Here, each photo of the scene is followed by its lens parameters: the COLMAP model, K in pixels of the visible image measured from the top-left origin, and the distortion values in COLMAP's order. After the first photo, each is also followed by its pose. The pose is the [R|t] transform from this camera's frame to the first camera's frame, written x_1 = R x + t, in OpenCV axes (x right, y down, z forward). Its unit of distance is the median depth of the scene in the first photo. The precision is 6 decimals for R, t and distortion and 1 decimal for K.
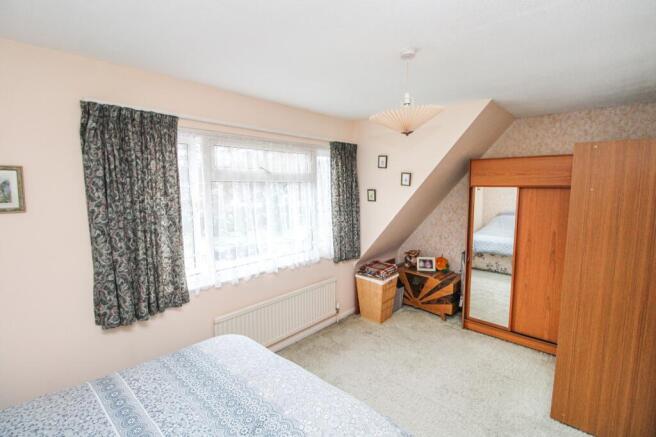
lens RADIAL K [[302.3, 0, 328.0], [0, 302.3, 218.5], [0, 0, 1]] dist [-0.034477, -0.000582]
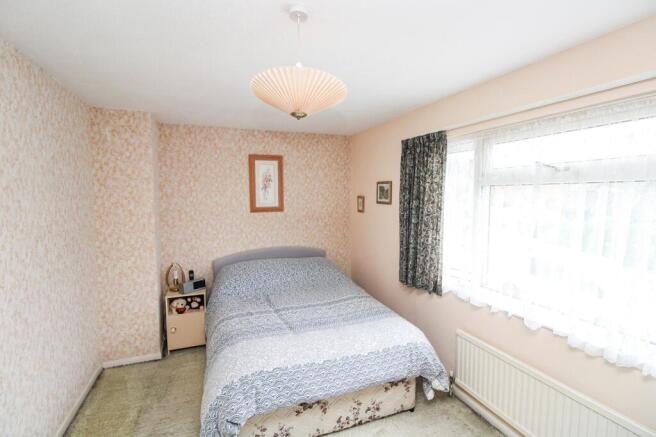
lens RADIAL K [[302.3, 0, 328.0], [0, 302.3, 218.5], [0, 0, 1]] dist [-0.034477, -0.000582]
pose [[-0.450816, 0.079215, -0.889095, 0.783665], [-0.090355, 0.986889, 0.133742, -0.129680], [0.888032, 0.140627, -0.437747, 1.227663]]
